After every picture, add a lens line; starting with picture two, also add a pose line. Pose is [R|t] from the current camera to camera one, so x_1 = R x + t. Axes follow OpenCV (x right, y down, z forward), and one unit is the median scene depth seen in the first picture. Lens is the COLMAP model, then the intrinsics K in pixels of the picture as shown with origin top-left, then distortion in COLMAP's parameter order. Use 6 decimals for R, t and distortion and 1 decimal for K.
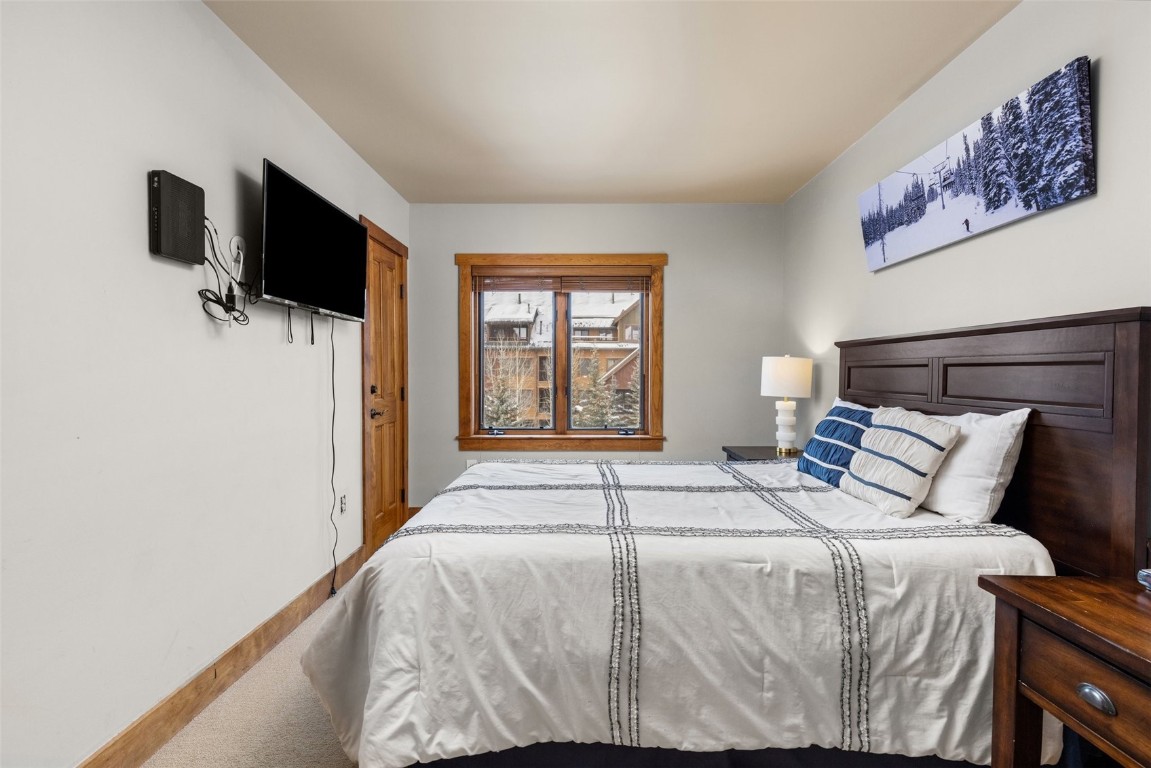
lens RADIAL K [[536.8, 0, 575.5], [0, 536.8, 384.0], [0, 0, 1]] dist [0.003382, -0.000615]
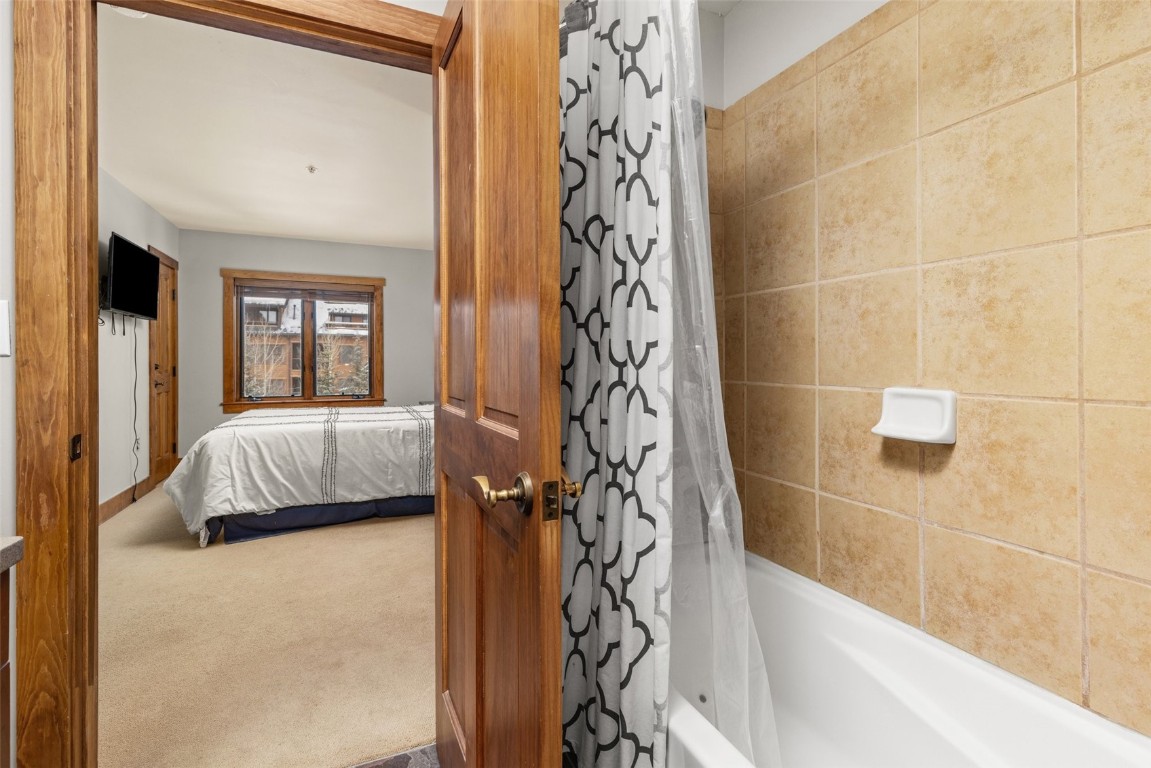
lens RADIAL K [[533.3, 0, 579.4], [0, 533.3, 368.9], [0, 0, 1]] dist [0.005961, 0.000191]
pose [[0.911067, -0.005060, 0.412227, 0.107097], [0.007774, 0.999958, -0.004906, 0.060704], [-0.412185, 0.007674, 0.911068, -1.420723]]
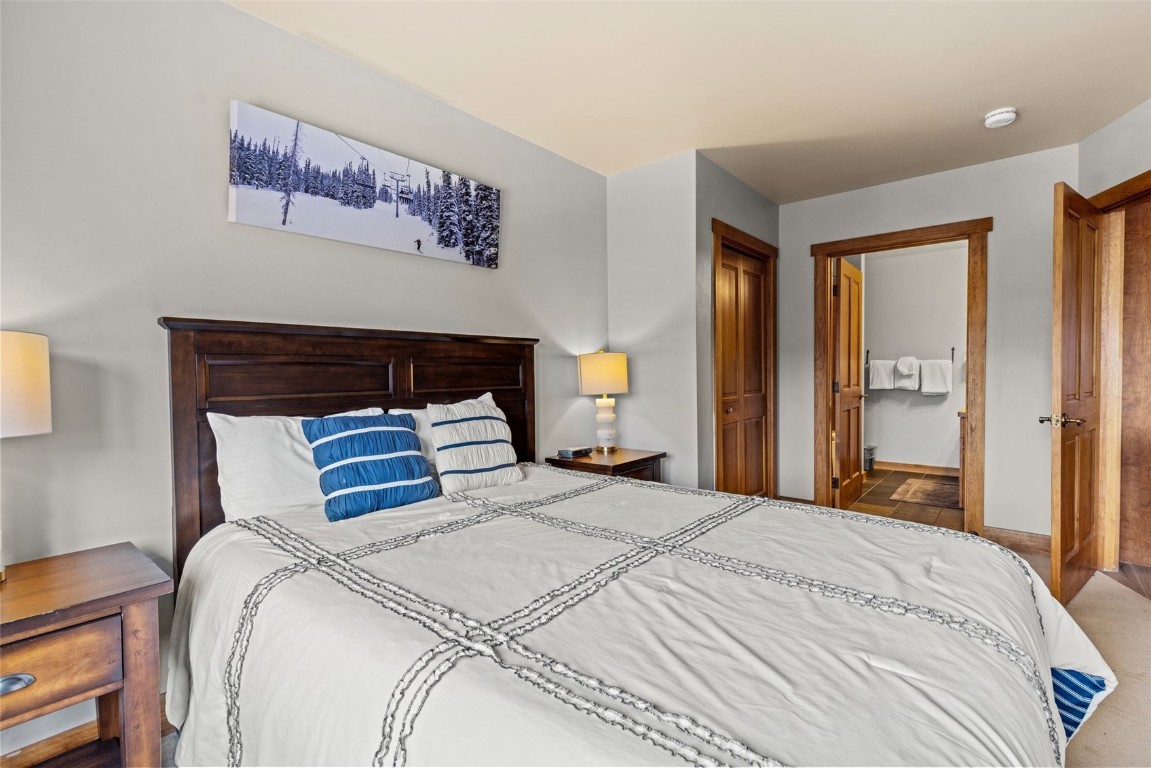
lens RADIAL K [[527.9, 0, 575.0], [0, 527.9, 386.2], [0, 0, 1]] dist [0.004969, -0.000624]
pose [[-0.776772, -0.015035, 0.629602, -0.320145], [0.021533, 0.998496, 0.050410, -0.044591], [-0.629413, 0.052714, -0.775281, 2.013753]]
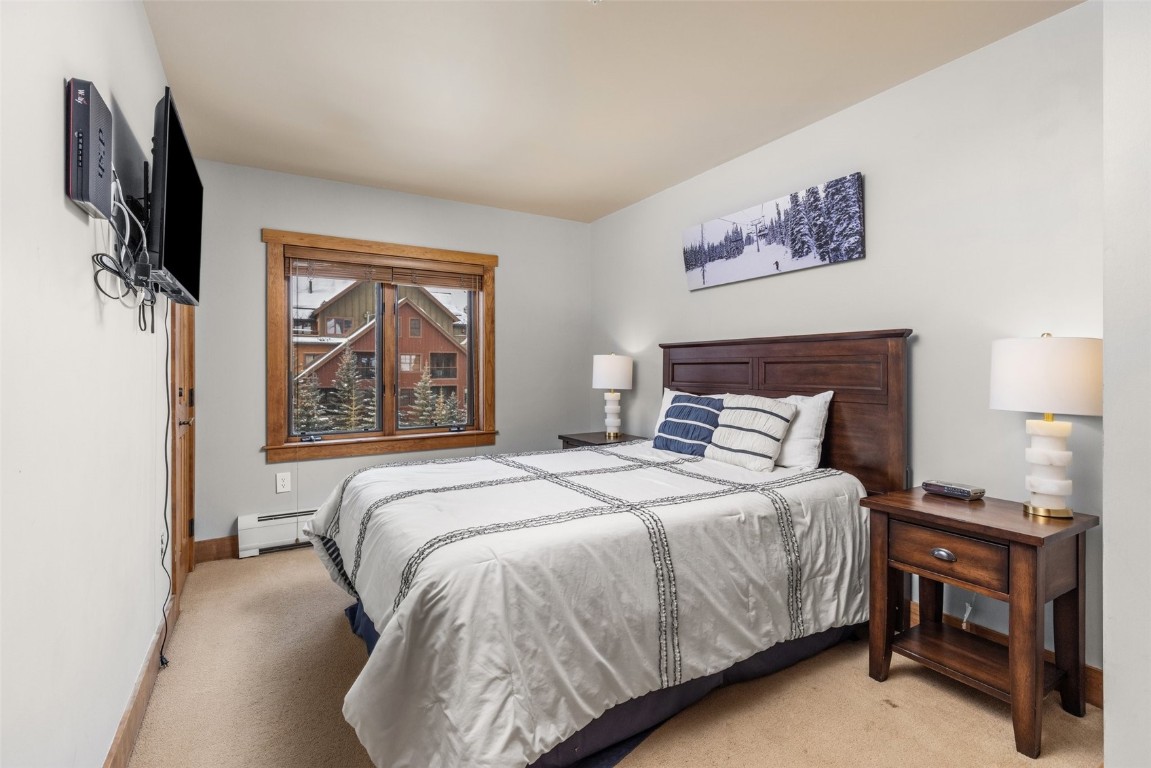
lens RADIAL K [[533.3, 0, 579.4], [0, 533.3, 368.9], [0, 0, 1]] dist [0.005961, 0.000191]
pose [[0.852568, -0.003809, 0.522602, -0.558256], [0.015204, 0.999731, -0.017516, -0.002080], [-0.522395, 0.022879, 0.852397, 0.077073]]
